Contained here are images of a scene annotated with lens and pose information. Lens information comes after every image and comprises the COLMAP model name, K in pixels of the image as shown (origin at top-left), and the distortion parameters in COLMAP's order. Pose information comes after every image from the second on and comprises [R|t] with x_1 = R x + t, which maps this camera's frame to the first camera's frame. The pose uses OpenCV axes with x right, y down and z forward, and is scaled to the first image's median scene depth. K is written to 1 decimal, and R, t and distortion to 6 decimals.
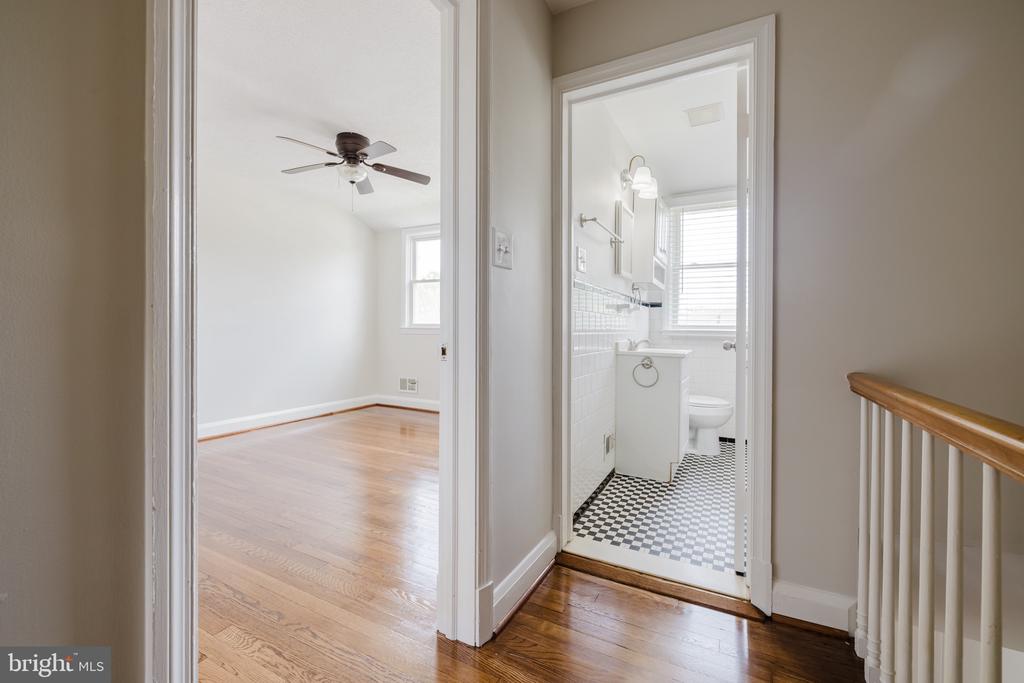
lens RADIAL K [[429.3, 0, 512.9], [0, 429.3, 334.2], [0, 0, 1]] dist [-0.001177, 0.000097]
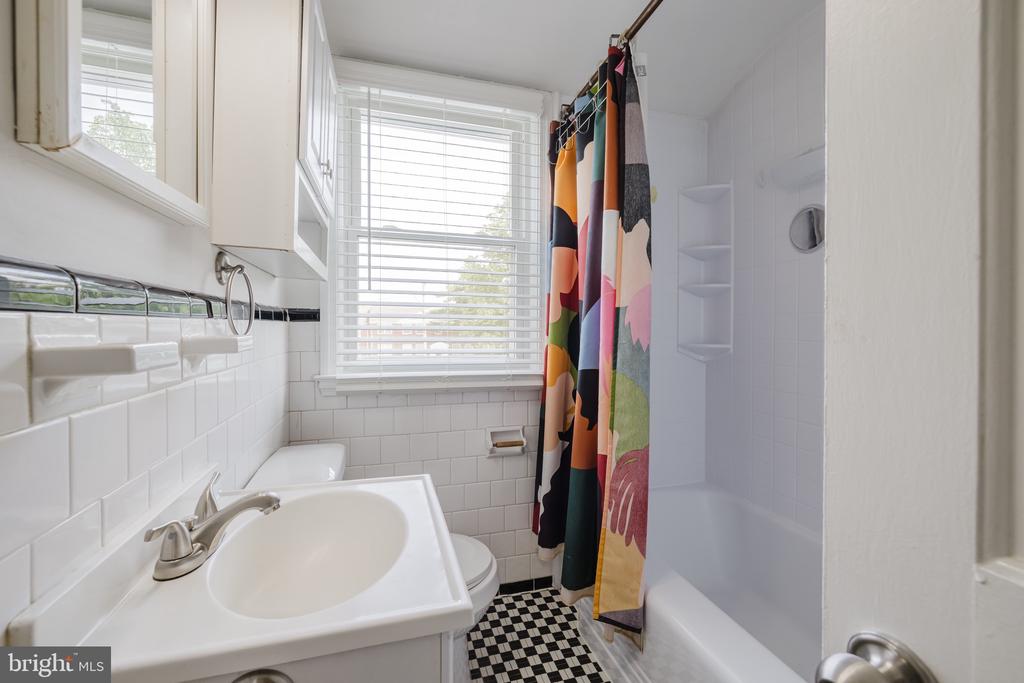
lens RADIAL K [[429.3, 0, 512.9], [0, 429.3, 334.2], [0, 0, 1]] dist [-0.001177, 0.000097]
pose [[0.713909, -0.012611, 0.700125, 0.216893], [0.004000, 0.999895, 0.013932, -0.063221], [-0.700227, -0.007146, 0.713885, 0.652533]]
